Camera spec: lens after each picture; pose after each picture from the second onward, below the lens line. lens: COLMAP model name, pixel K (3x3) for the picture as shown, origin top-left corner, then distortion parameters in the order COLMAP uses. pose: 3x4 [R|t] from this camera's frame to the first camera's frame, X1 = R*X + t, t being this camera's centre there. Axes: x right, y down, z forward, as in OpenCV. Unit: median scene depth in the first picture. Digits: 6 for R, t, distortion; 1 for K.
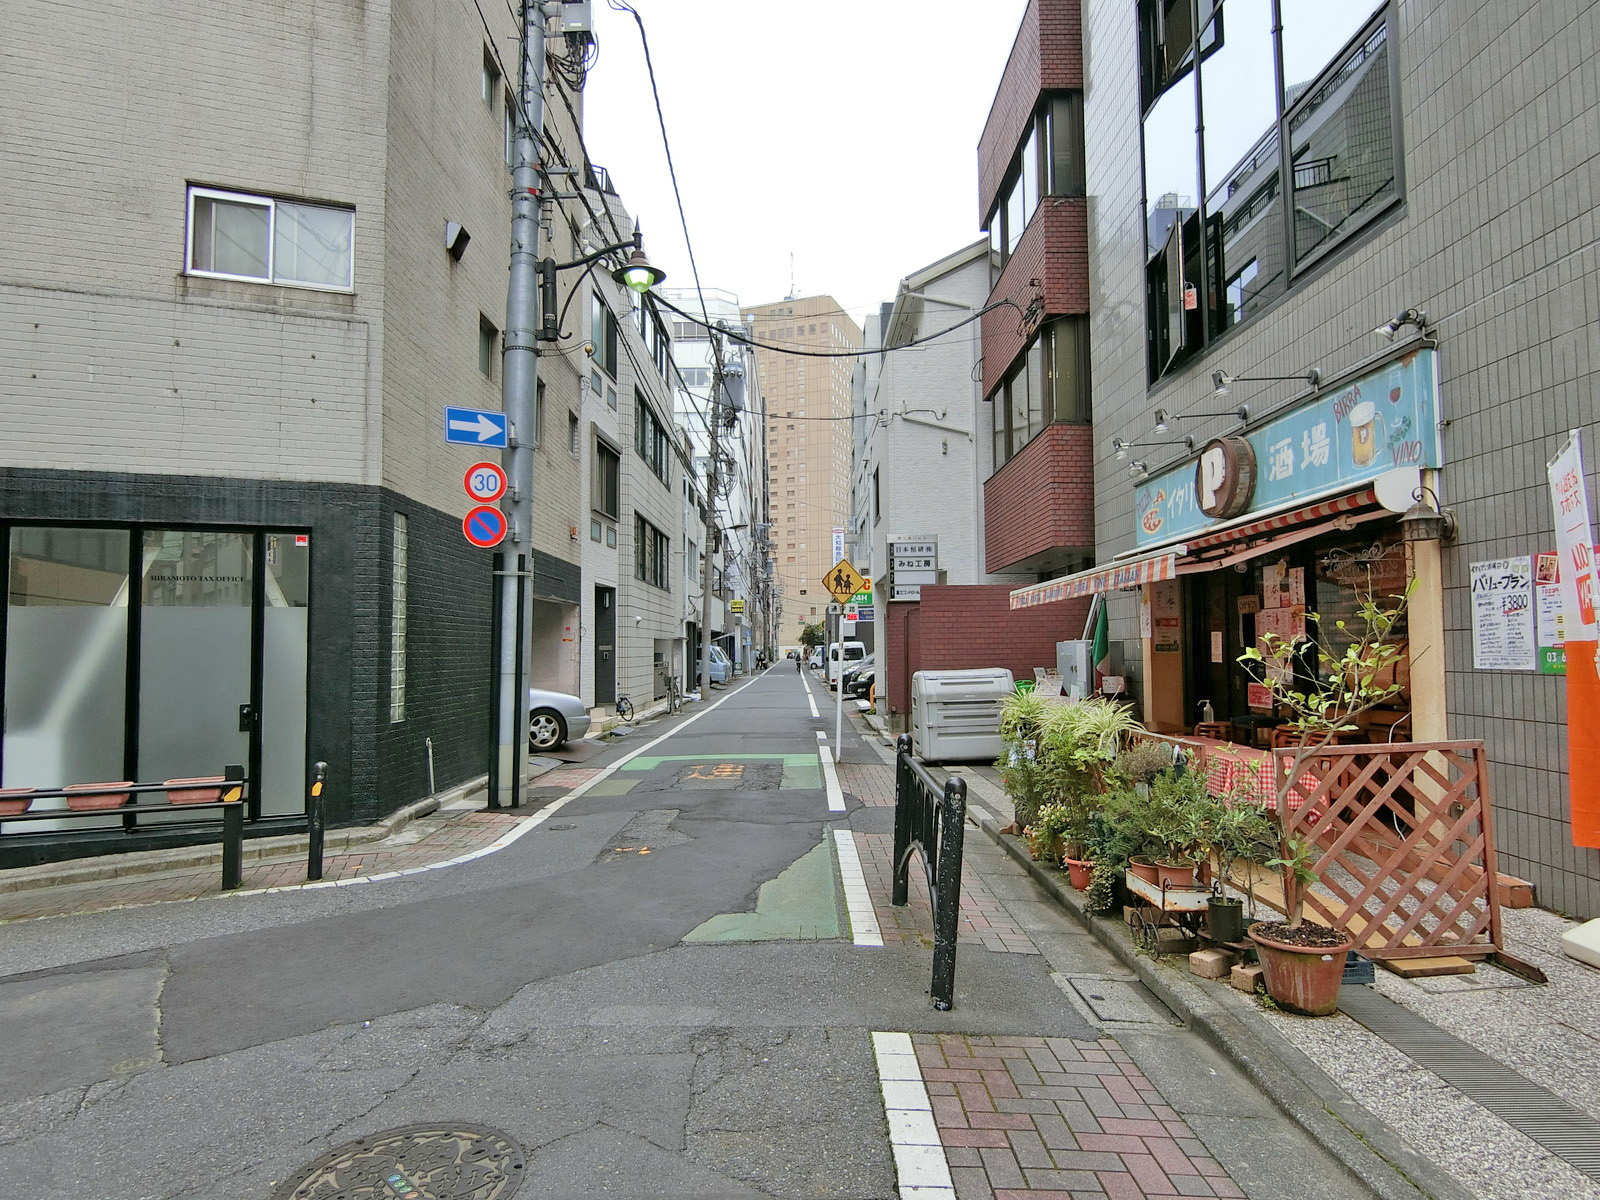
lens RADIAL K [[929.5, 0, 800.0], [0, 929.5, 600.0], [0, 0, 1]] dist [-0.002344, -0.001453]
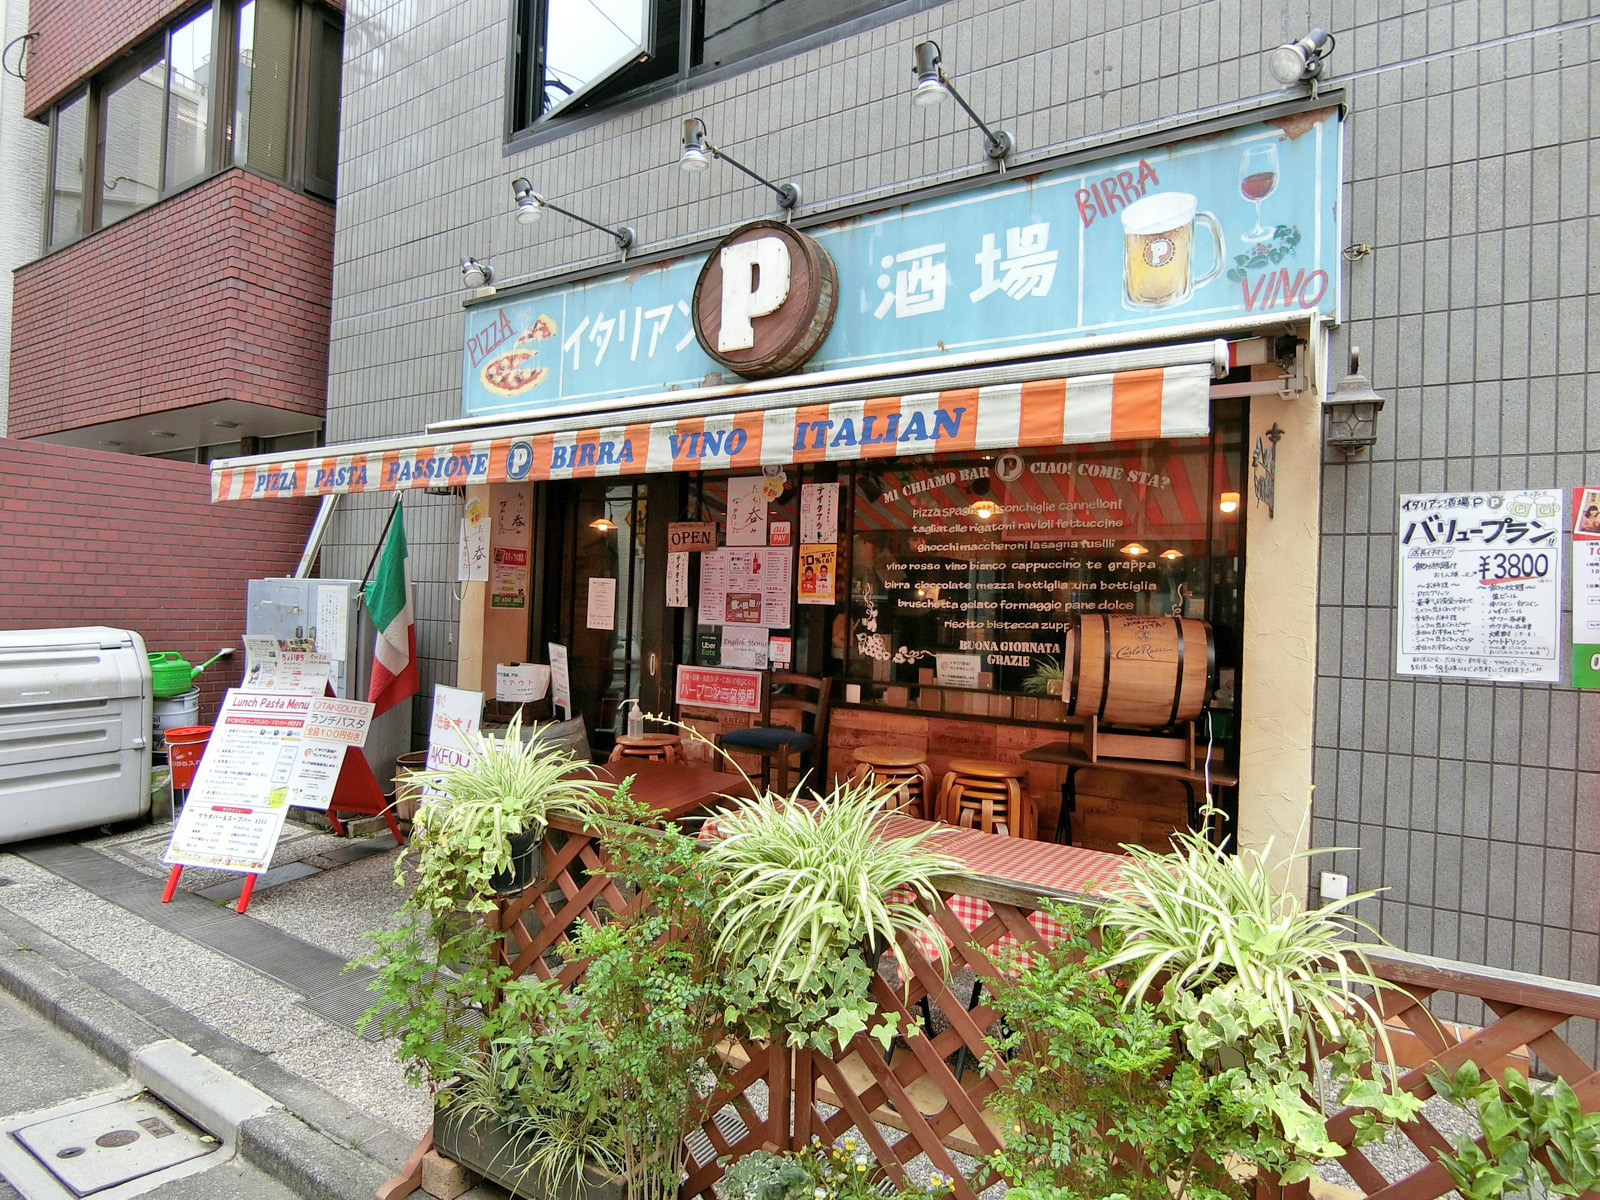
lens RADIAL K [[1004.7, 0, 800.0], [0, 1004.7, 600.0], [0, 0, 1]] dist [-0.004065, -0.006322]
pose [[0.575233, 0.041300, 0.816946, -0.006584], [-0.087093, 0.996140, 0.010966, 0.041726], [-0.813340, -0.077458, 0.576609, 0.740552]]
